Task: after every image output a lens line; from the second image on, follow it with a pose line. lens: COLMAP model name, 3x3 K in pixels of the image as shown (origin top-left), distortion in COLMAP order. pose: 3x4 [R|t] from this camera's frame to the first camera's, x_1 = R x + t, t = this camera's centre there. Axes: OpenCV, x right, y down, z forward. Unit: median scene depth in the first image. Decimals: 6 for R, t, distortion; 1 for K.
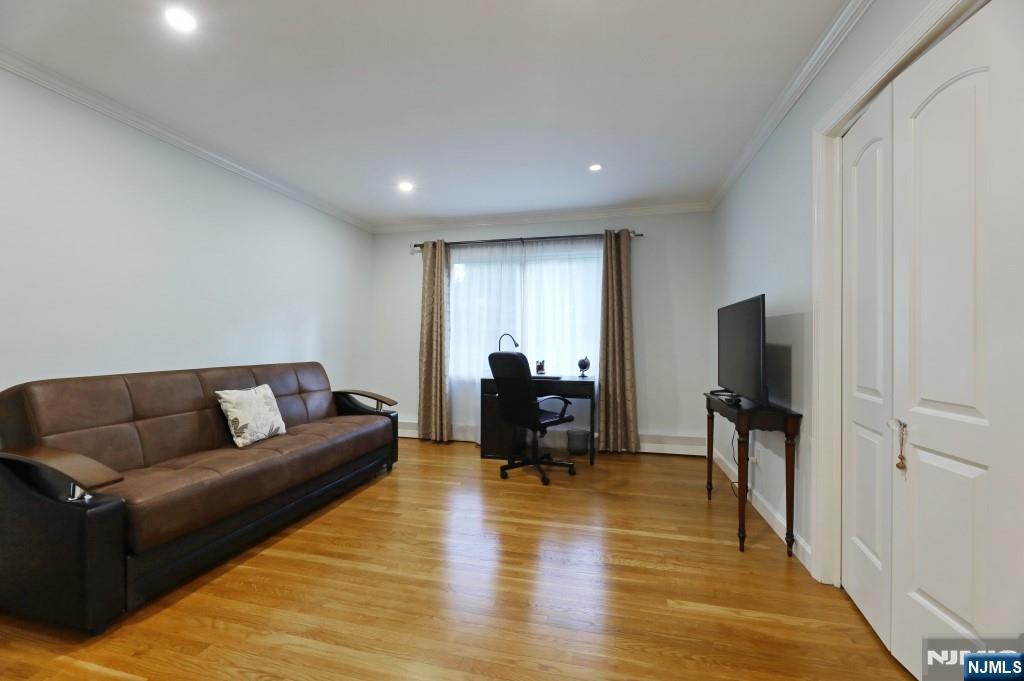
lens RADIAL K [[418.4, 0, 505.8], [0, 418.4, 337.7], [0, 0, 1]] dist [-0.000771, -0.000710]
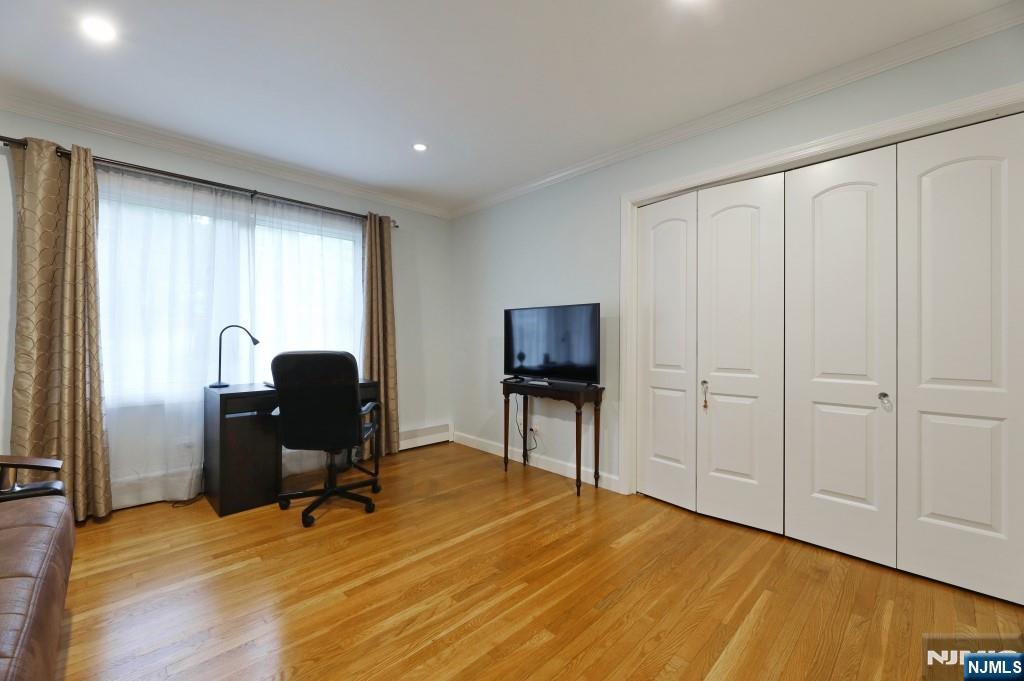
lens RADIAL K [[418.4, 0, 511.7], [0, 418.4, 339.7], [0, 0, 1]] dist [-0.000771, -0.000710]
pose [[0.518192, -0.004551, 0.855252, -0.438638], [-0.009325, 0.999896, 0.010971, 0.002619], [-0.855213, -0.013660, 0.518096, 0.328451]]
